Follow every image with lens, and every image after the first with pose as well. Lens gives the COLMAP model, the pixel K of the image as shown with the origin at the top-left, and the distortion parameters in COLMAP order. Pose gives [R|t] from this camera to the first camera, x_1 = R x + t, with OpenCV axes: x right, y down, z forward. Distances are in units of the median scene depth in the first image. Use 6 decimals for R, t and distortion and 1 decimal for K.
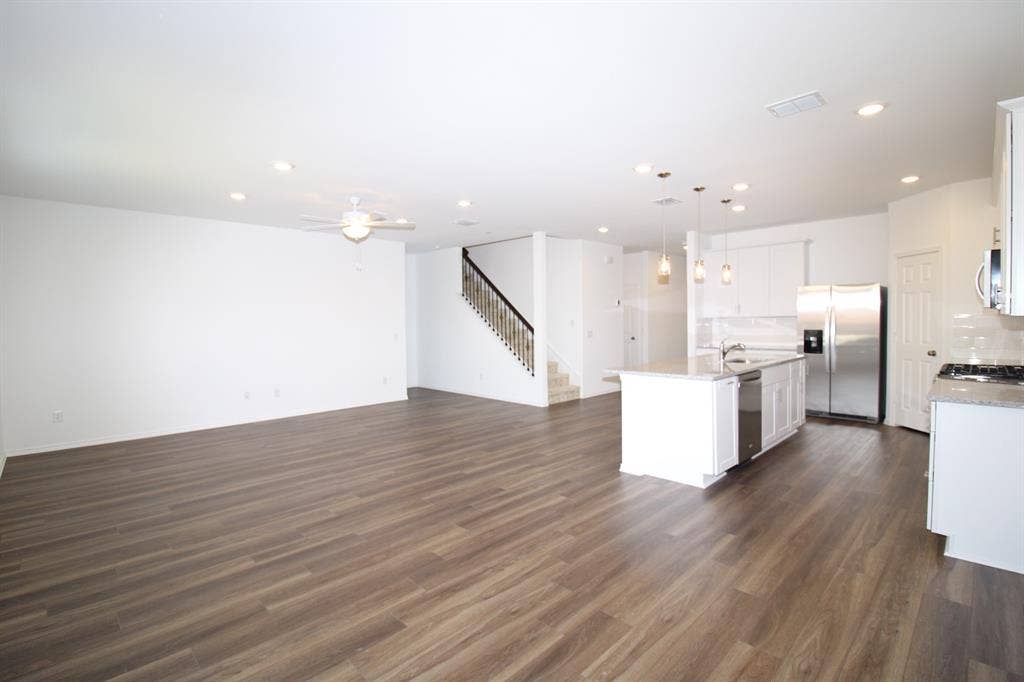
lens RADIAL K [[476.9, 0, 509.3], [0, 476.9, 329.4], [0, 0, 1]] dist [-0.006129, -0.000254]
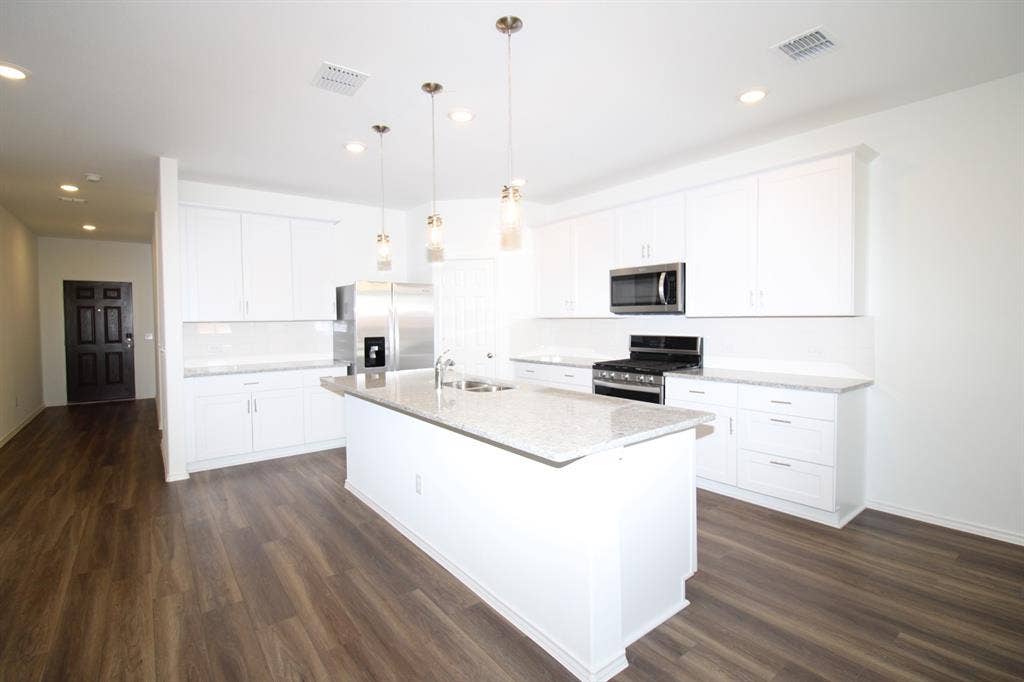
lens RADIAL K [[476.9, 0, 509.3], [0, 476.9, 329.4], [0, 0, 1]] dist [-0.006129, -0.000254]
pose [[0.118284, -0.011822, 0.992909, -0.206694], [0.029509, 0.999529, 0.008386, -0.018690], [-0.992541, 0.028308, 0.118578, 1.176235]]
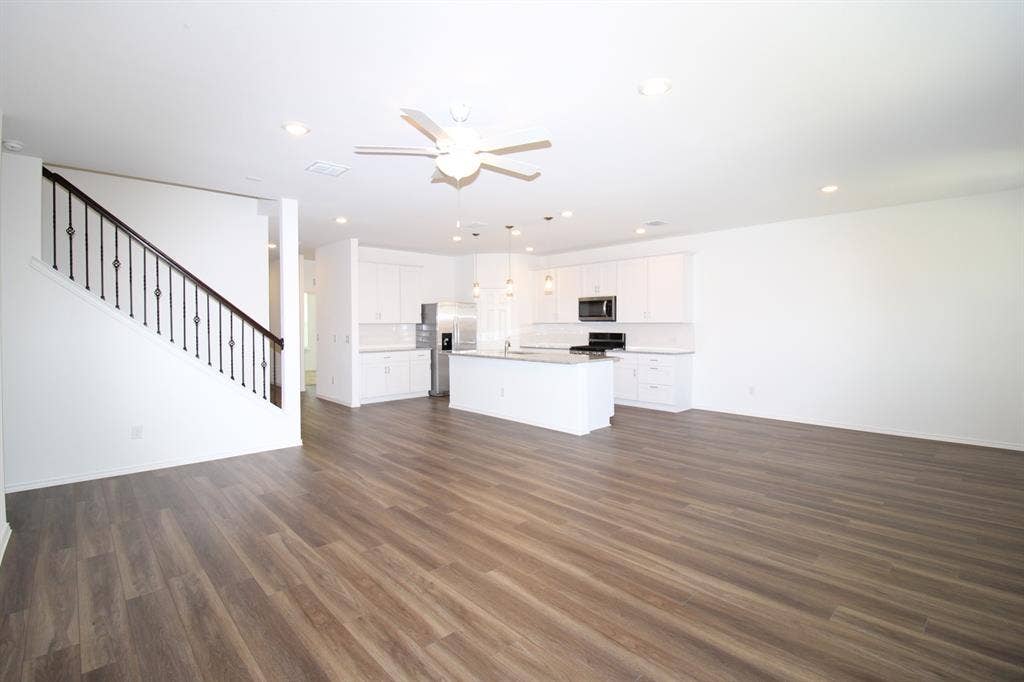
lens RADIAL K [[476.9, 0, 509.3], [0, 476.9, 329.4], [0, 0, 1]] dist [-0.006129, -0.000254]
pose [[0.027875, -0.001500, 0.999610, -1.294780], [0.024556, 0.999698, 0.000816, -0.010179], [-0.999310, 0.024523, 0.027904, 1.337227]]
